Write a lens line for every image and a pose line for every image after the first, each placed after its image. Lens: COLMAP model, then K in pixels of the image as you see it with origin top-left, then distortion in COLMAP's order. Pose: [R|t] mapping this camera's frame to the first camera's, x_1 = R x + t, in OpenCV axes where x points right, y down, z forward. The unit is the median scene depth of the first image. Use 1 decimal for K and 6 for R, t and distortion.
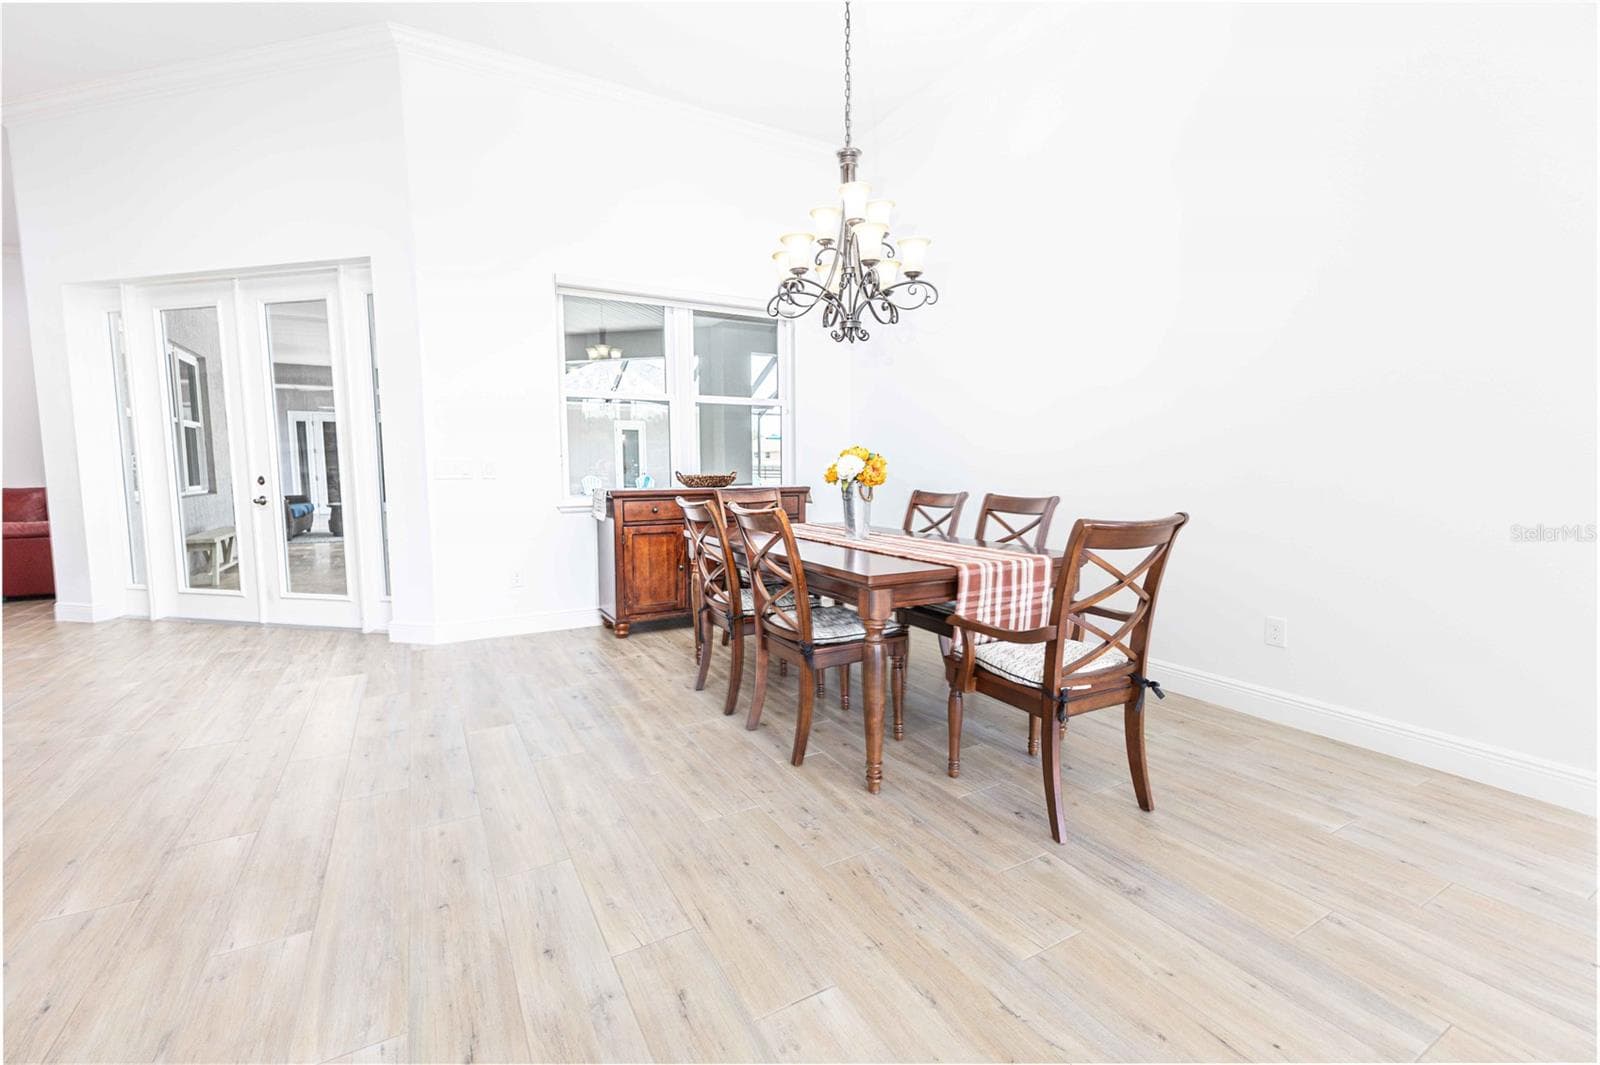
lens RADIAL K [[690.5, 0, 805.5], [0, 690.5, 528.5], [0, 0, 1]] dist [0.002350, 0.000377]
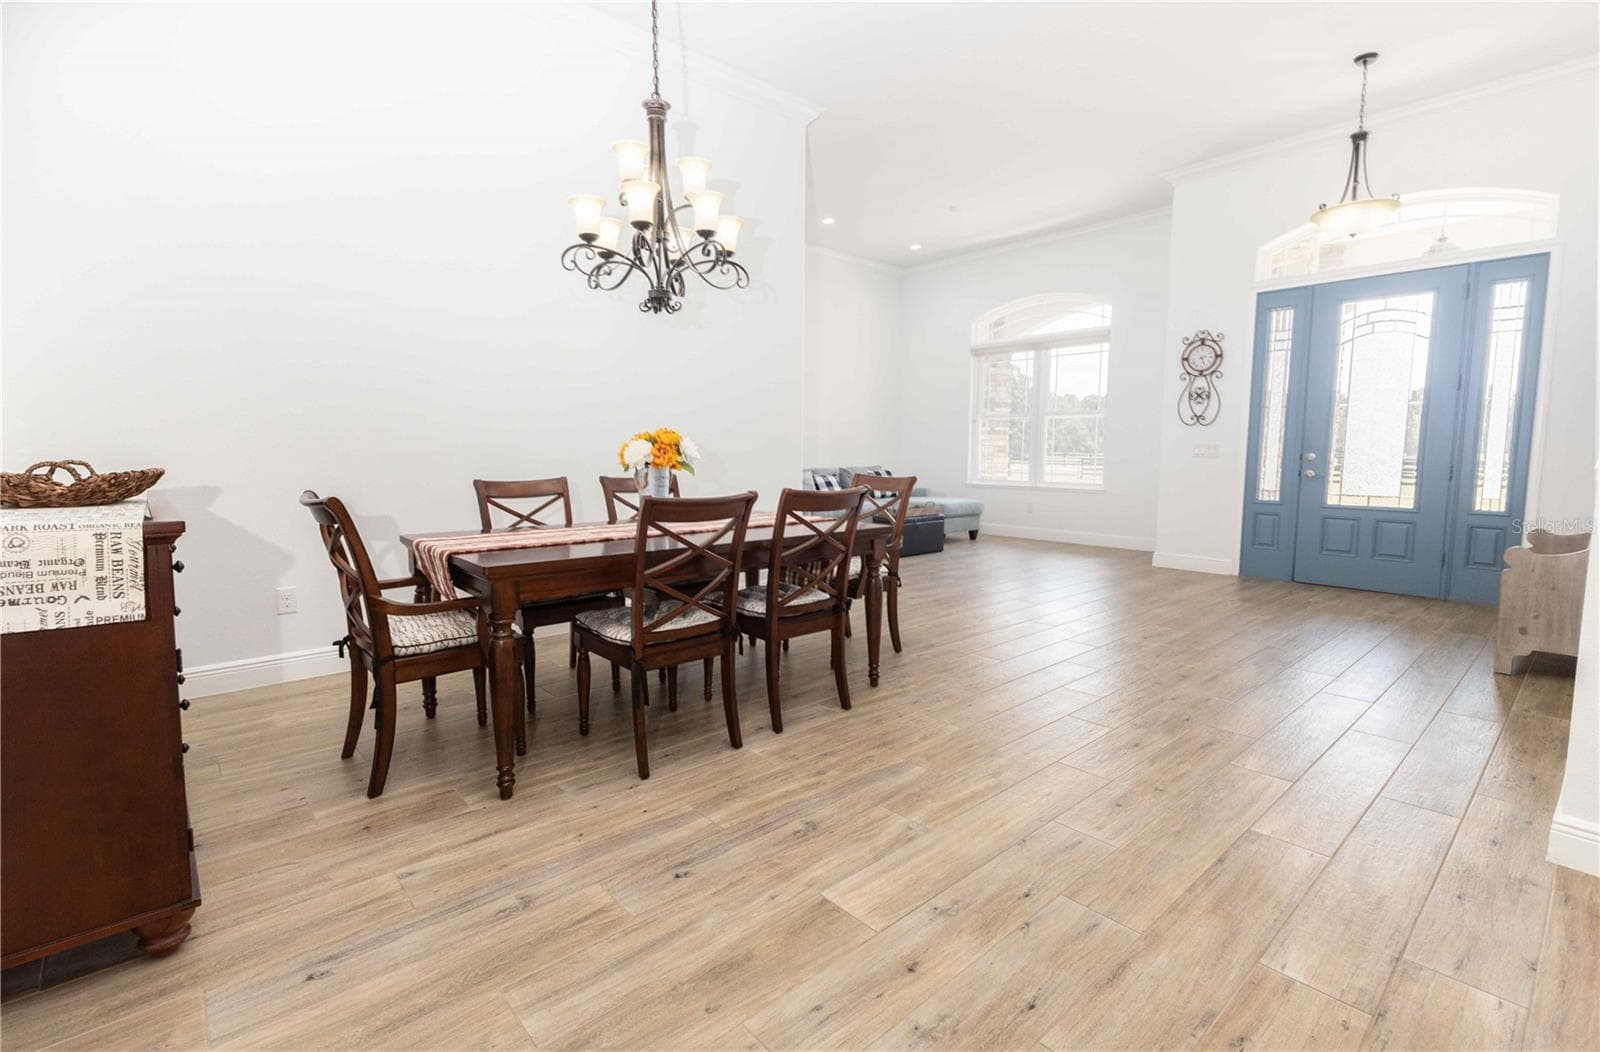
lens RADIAL K [[736.1, 0, 804.9], [0, 736.1, 527.4], [0, 0, 1]] dist [0.002928, 0.000172]
pose [[-0.225417, -0.101429, 0.968968, -0.961430], [0.089372, 0.988220, 0.124235, -0.090022], [-0.970154, 0.114604, -0.213697, 1.093772]]
